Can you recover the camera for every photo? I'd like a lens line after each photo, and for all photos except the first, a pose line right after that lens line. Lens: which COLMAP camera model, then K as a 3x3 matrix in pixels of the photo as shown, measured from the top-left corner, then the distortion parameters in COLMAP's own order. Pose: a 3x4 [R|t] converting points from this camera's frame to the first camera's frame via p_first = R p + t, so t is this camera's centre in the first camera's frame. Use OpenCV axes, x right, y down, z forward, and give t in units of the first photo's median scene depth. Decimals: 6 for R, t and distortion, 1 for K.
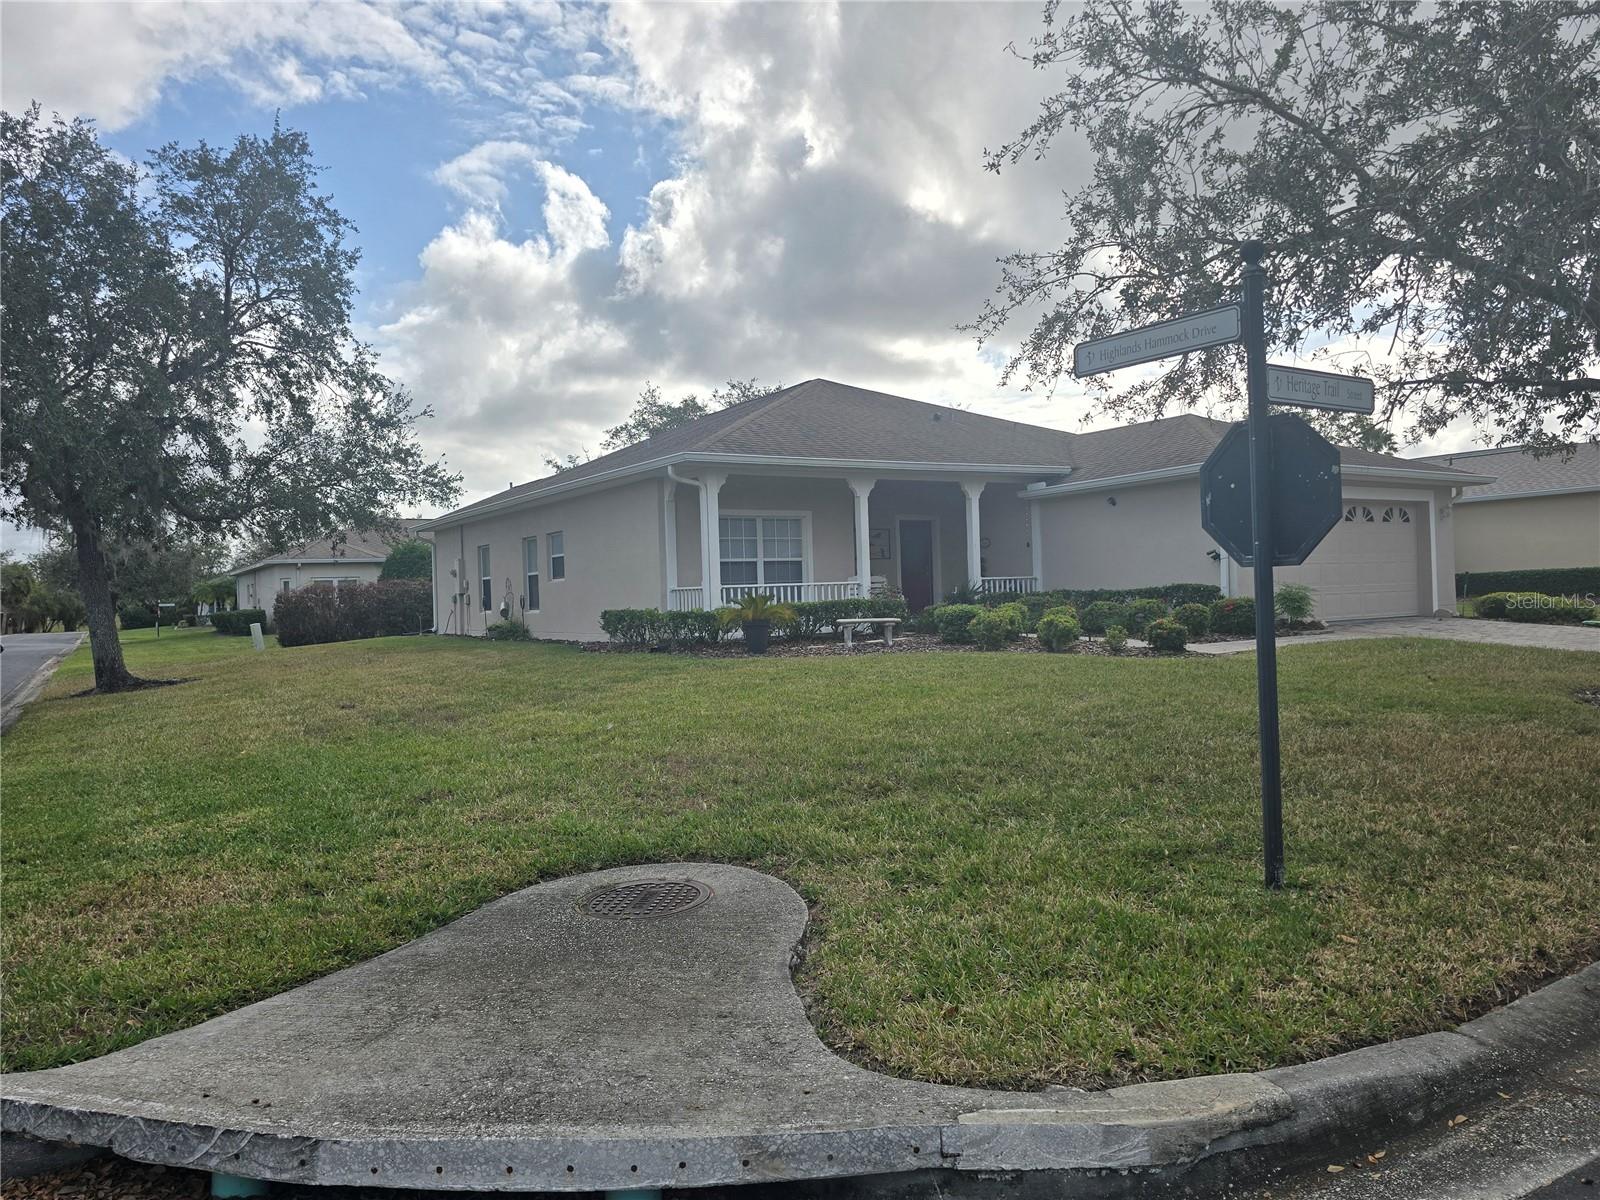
lens RADIAL K [[1108.7, 0, 800.0], [0, 1108.7, 600.0], [0, 0, 1]] dist [0.064178, -0.053115]
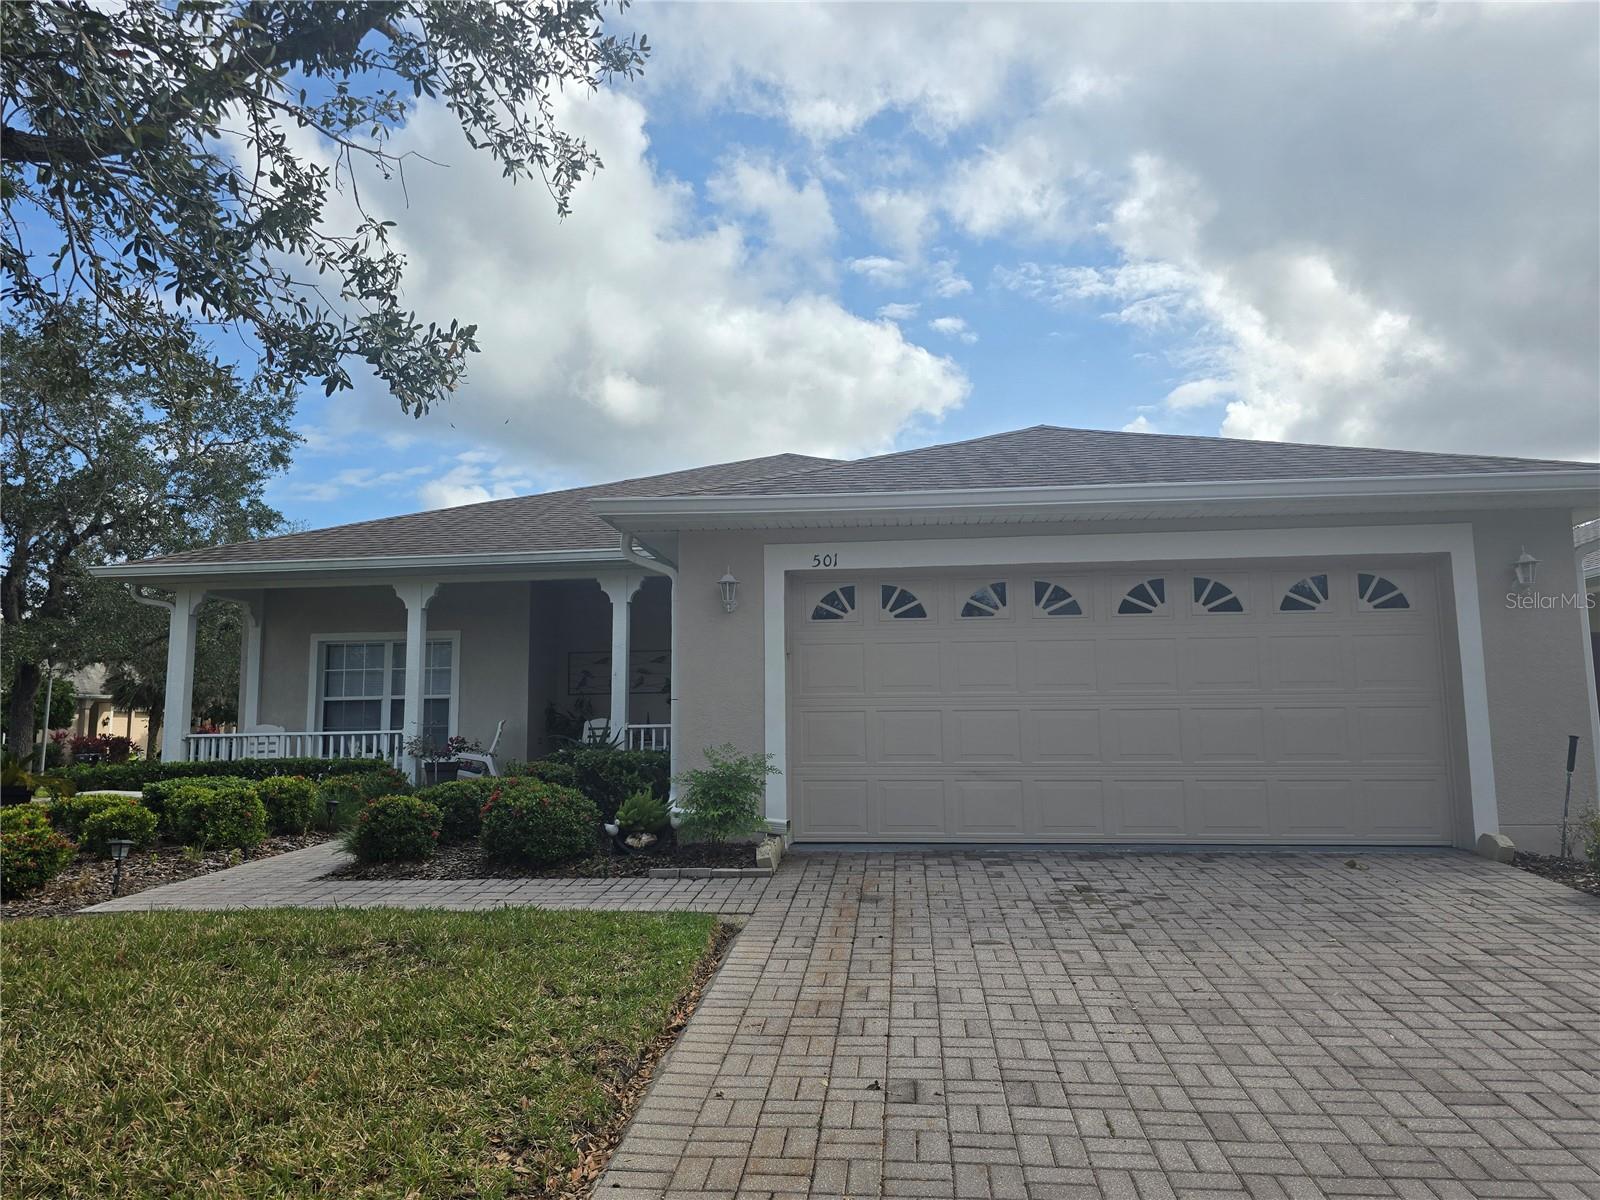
lens RADIAL K [[1084.7, 0, 803.7], [0, 1084.7, 601.6], [0, 0, 1]] dist [0.055296, -0.049375]
pose [[0.796087, -0.052405, -0.602909, 0.636997], [-0.012258, 0.994643, -0.102640, -0.027934], [0.605058, 0.089101, 0.791180, 0.567483]]
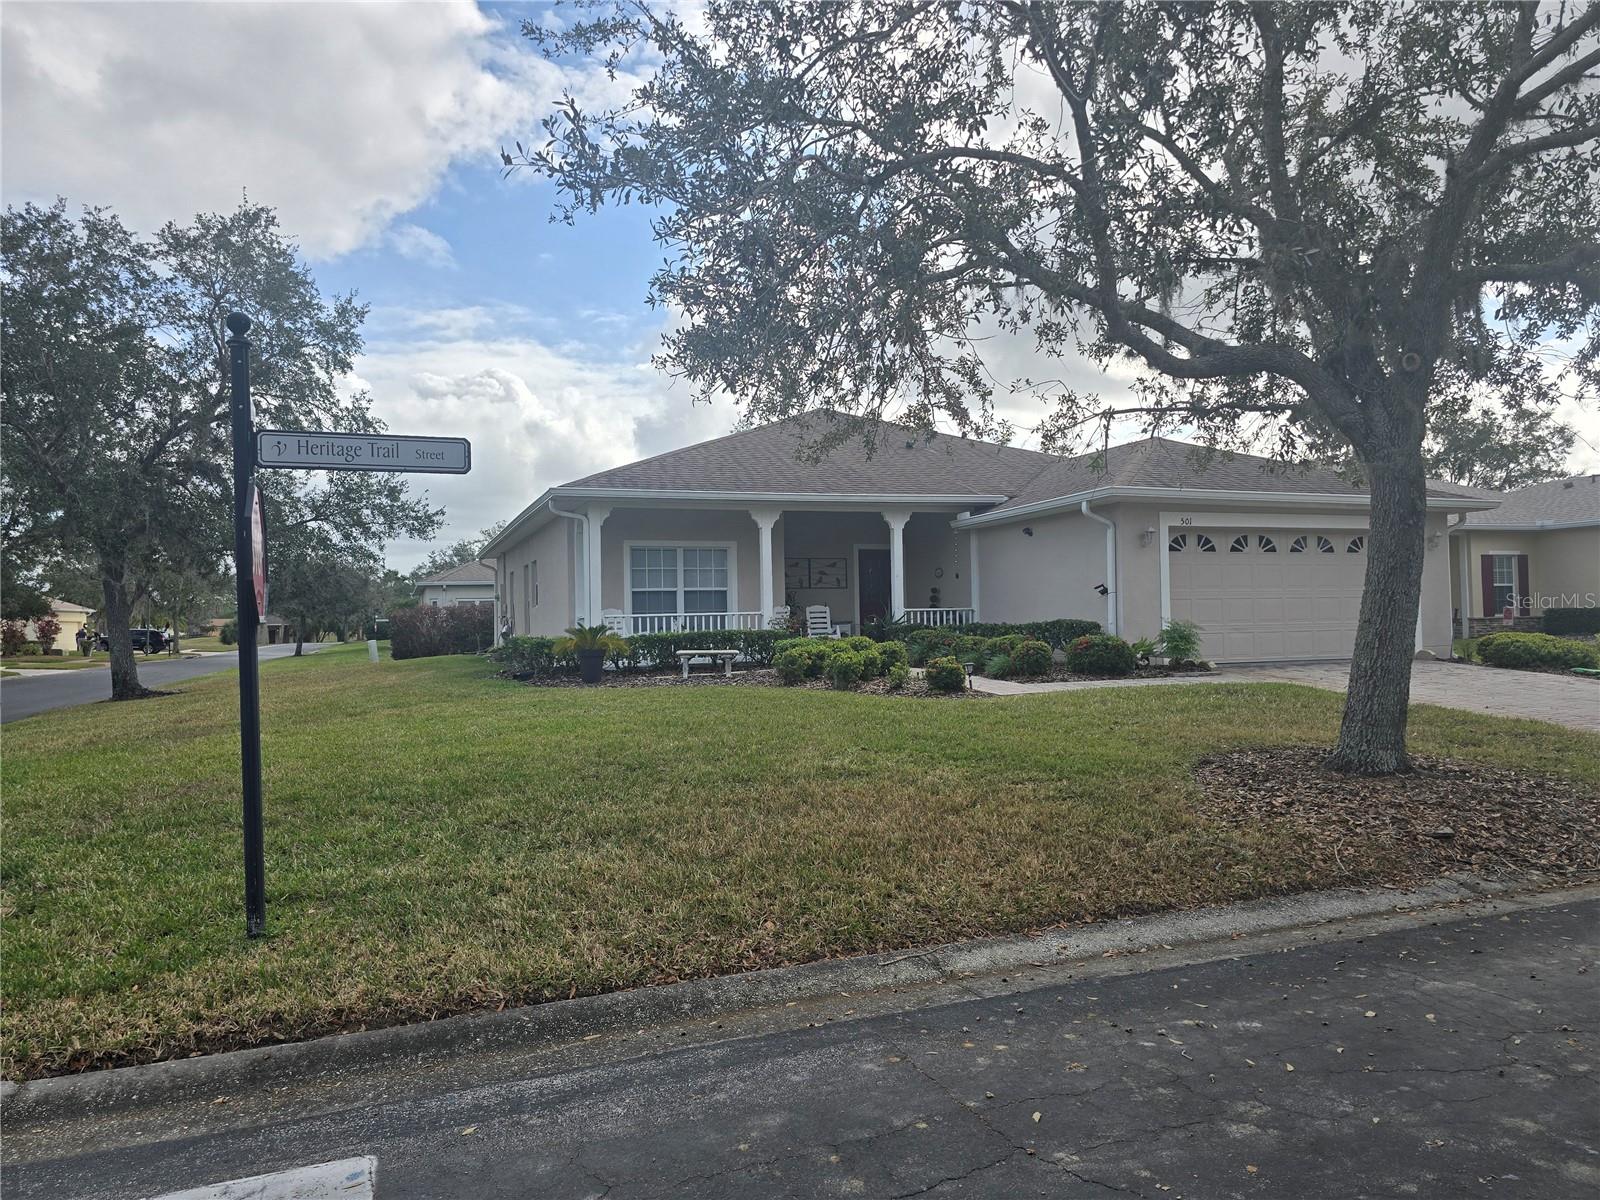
lens RADIAL K [[1056.3, 0, 800.0], [0, 1056.3, 600.0], [0, 0, 1]] dist [0.058136, 0.001105]
pose [[0.976653, 0.009503, -0.214615, 0.276785], [-0.013497, 0.999762, -0.017150, -0.010674], [0.214401, 0.019646, 0.976548, 0.062989]]
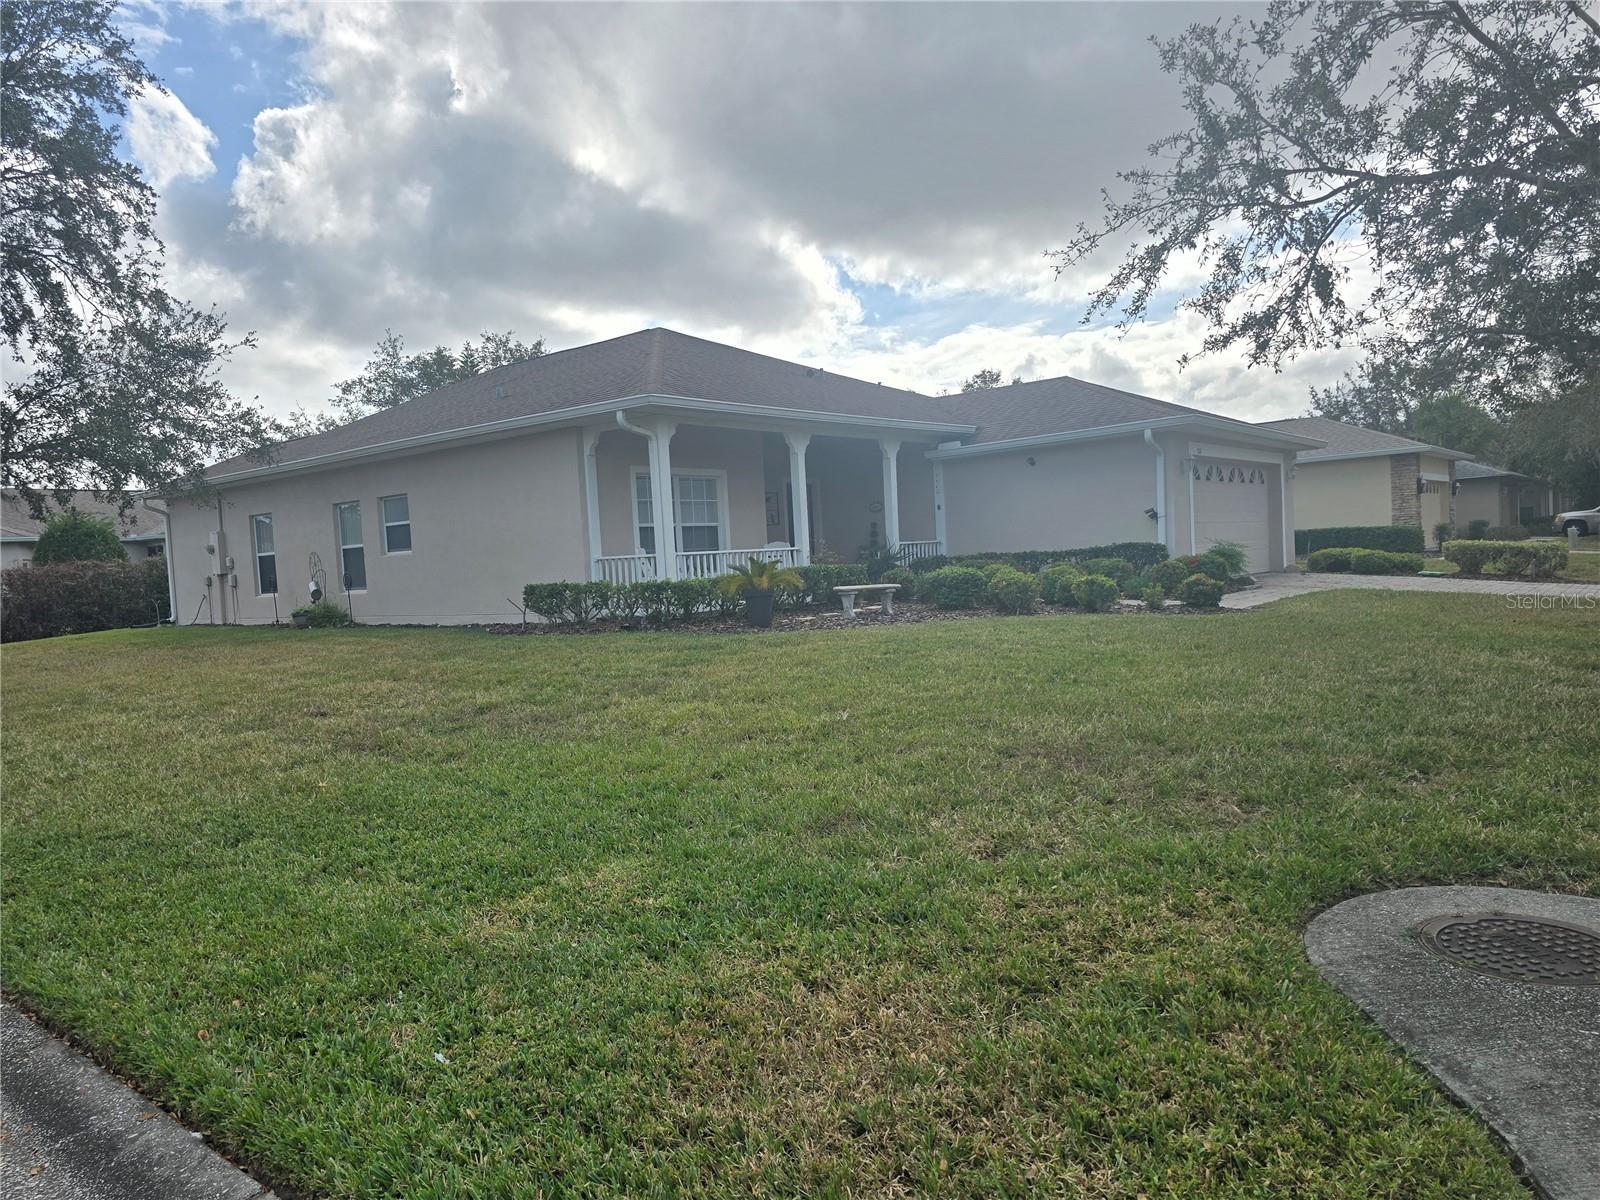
lens RADIAL K [[1108.7, 0, 800.0], [0, 1108.7, 600.0], [0, 0, 1]] dist [0.064178, -0.053115]
pose [[0.950630, -0.030761, 0.308798, -0.214186], [0.024383, 0.999403, 0.024492, 0.004458], [-0.309367, -0.015753, 0.950812, 0.124090]]
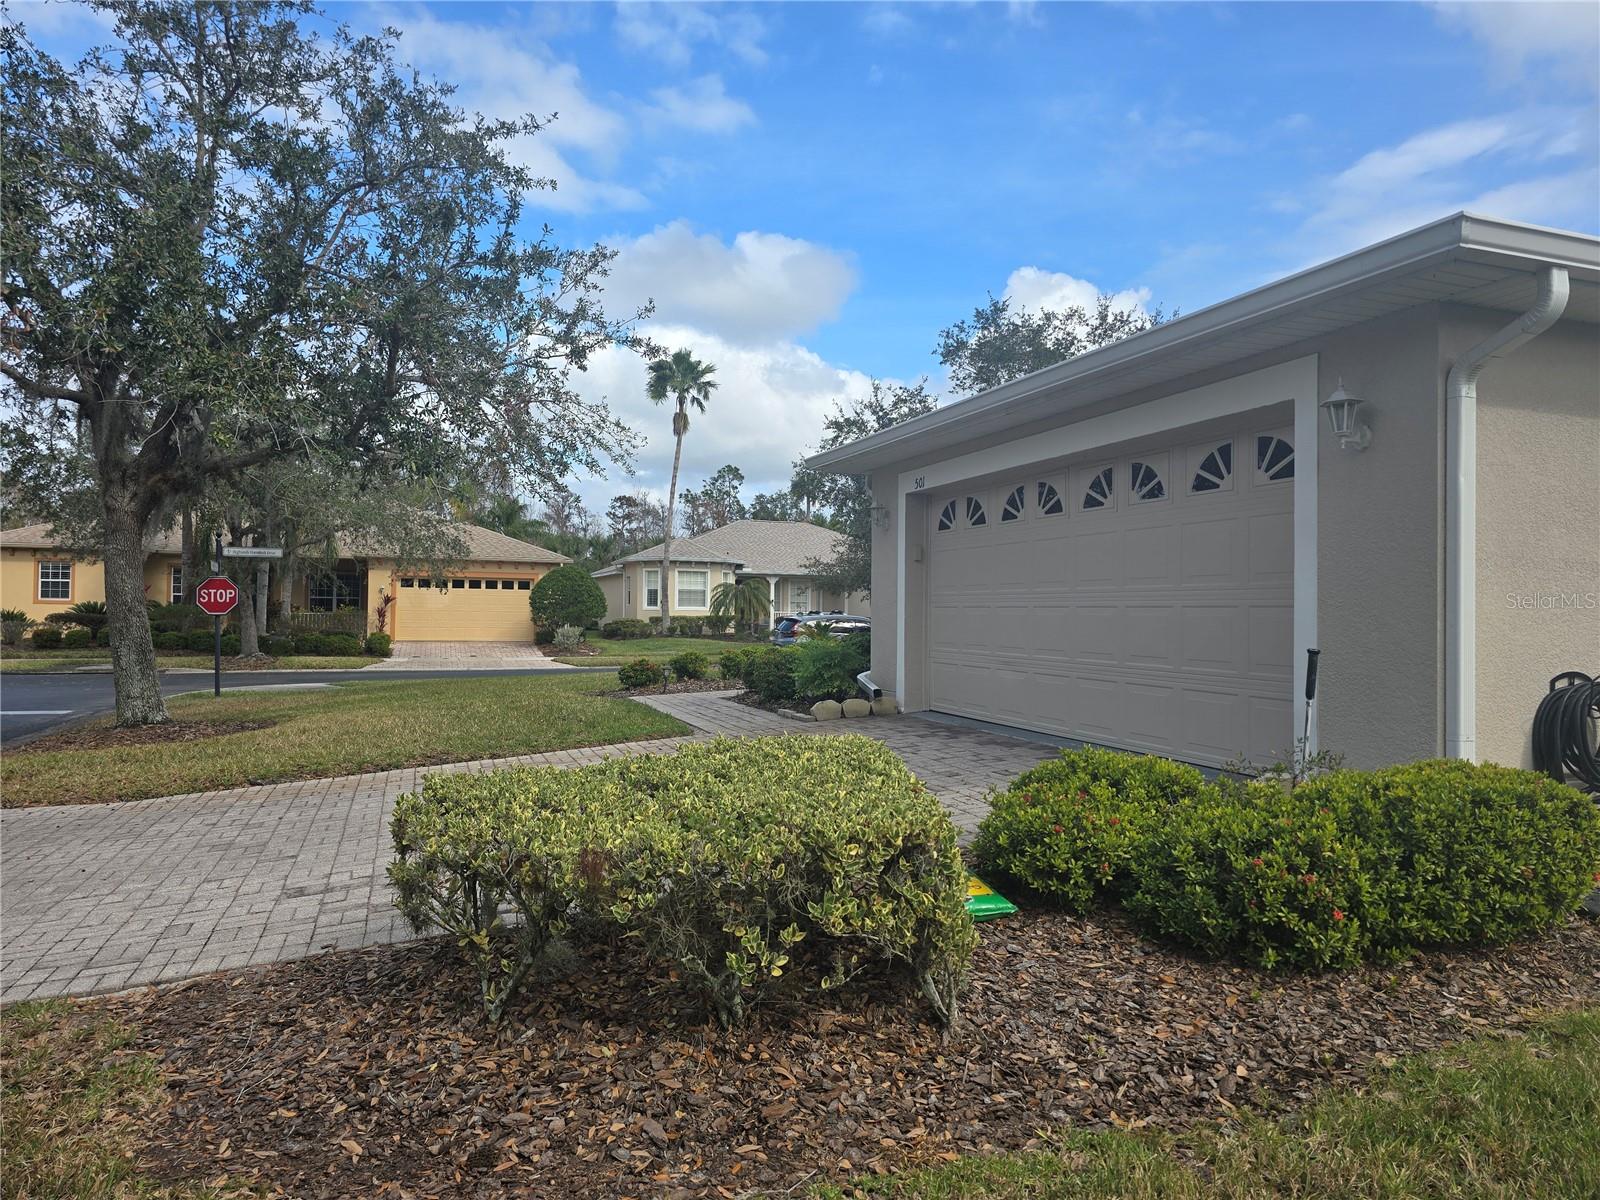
lens RADIAL K [[1108.7, 0, 800.0], [0, 1108.7, 600.0], [0, 0, 1]] dist [0.064178, -0.053115]
pose [[-0.227076, 0.011559, -0.973808, 0.918238], [-0.004341, 0.999908, 0.012881, -0.038664], [0.973867, 0.007152, -0.227005, 0.972699]]
